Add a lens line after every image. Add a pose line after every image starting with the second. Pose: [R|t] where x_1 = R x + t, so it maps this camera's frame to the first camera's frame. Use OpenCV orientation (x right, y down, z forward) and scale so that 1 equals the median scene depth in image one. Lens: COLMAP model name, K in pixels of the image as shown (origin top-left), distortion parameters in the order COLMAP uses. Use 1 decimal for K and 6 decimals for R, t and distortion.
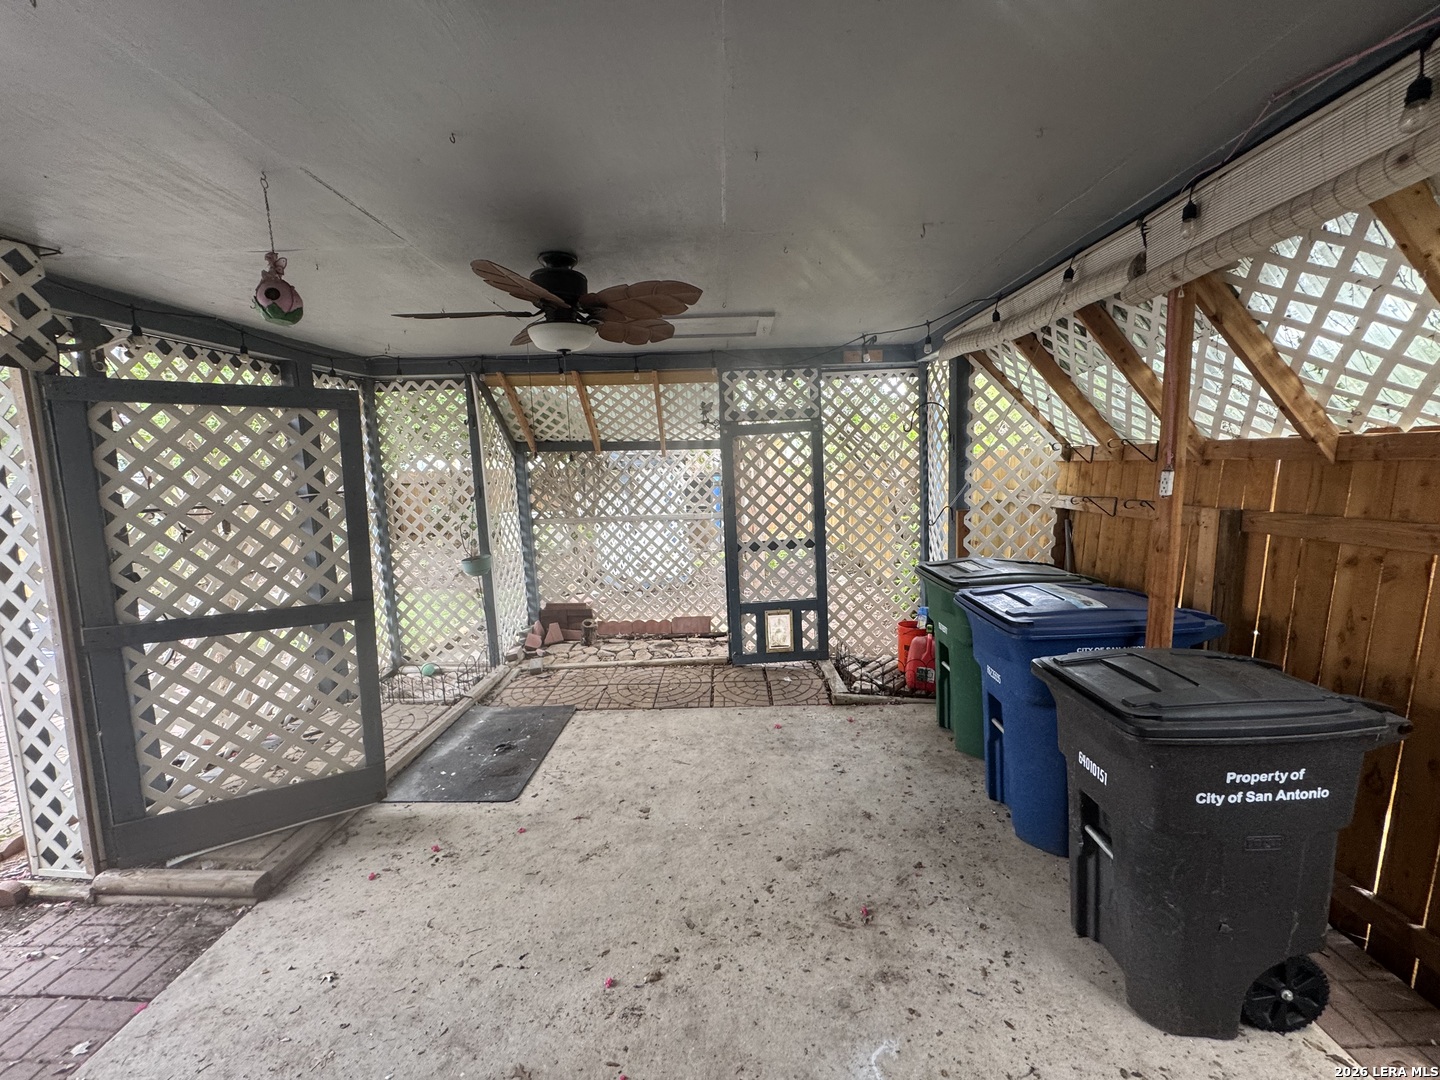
lens RADIAL K [[576.1, 0, 718.0], [0, 576.1, 539.8], [0, 0, 1]] dist [-0.002379, 0.000448]
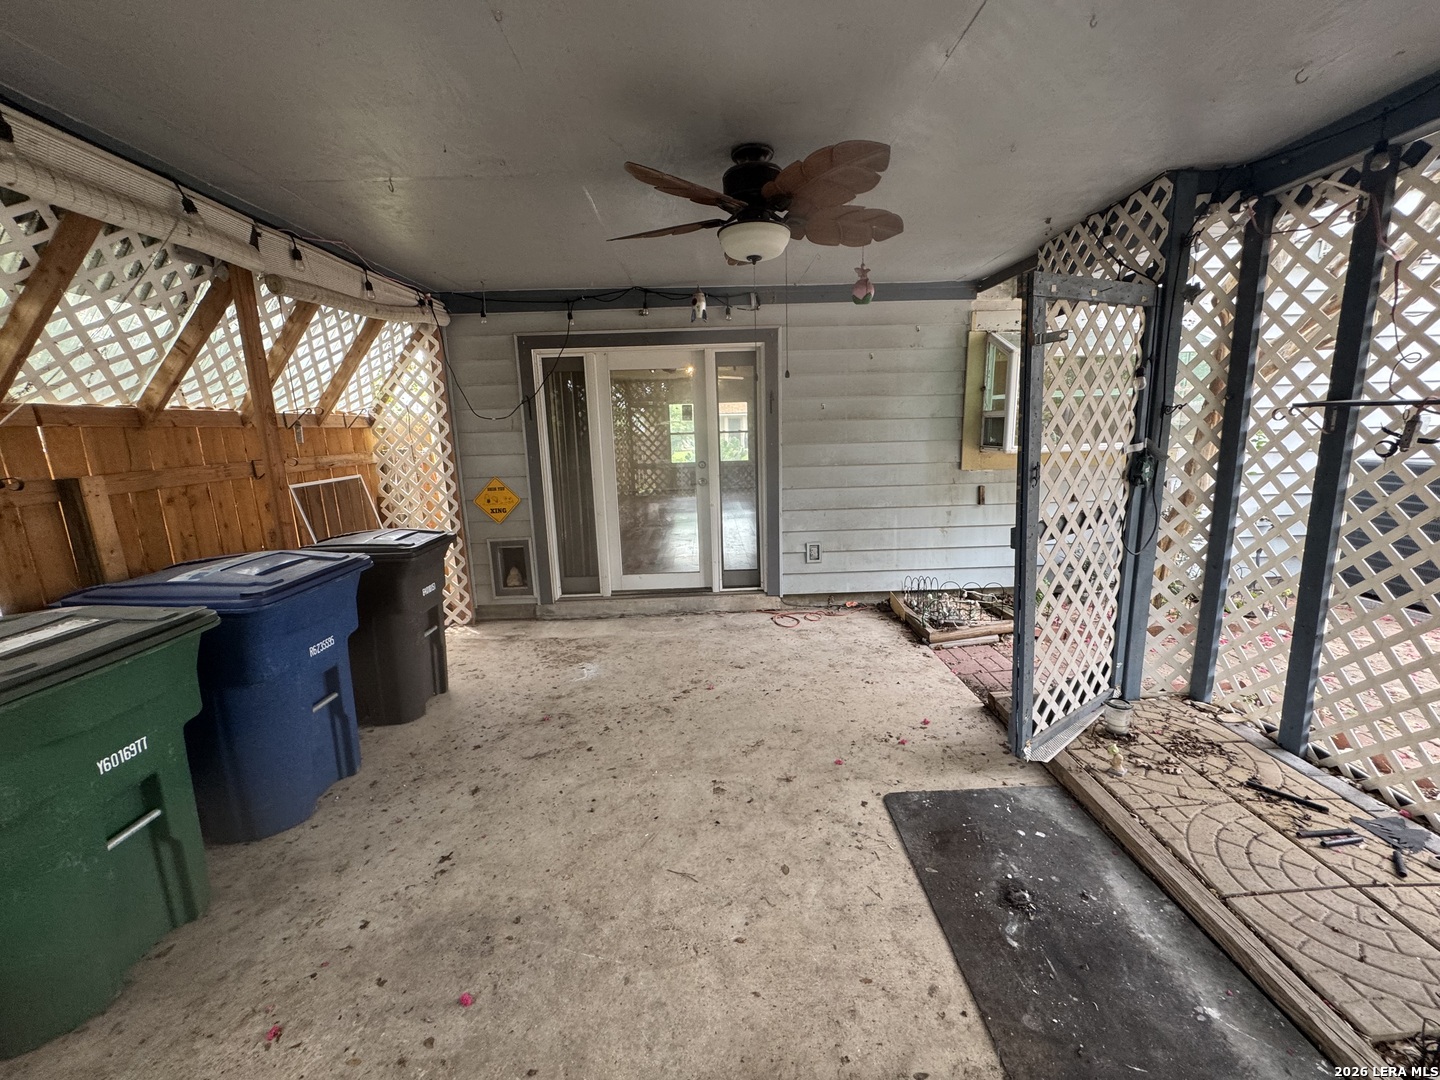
lens RADIAL K [[576.1, 0, 718.0], [0, 576.1, 539.8], [0, 0, 1]] dist [-0.002379, 0.000448]
pose [[-0.997062, 0.071303, -0.027989, -0.143768], [0.058556, 0.945057, 0.321618, -0.193058], [0.049384, 0.319034, -0.946456, 1.918374]]
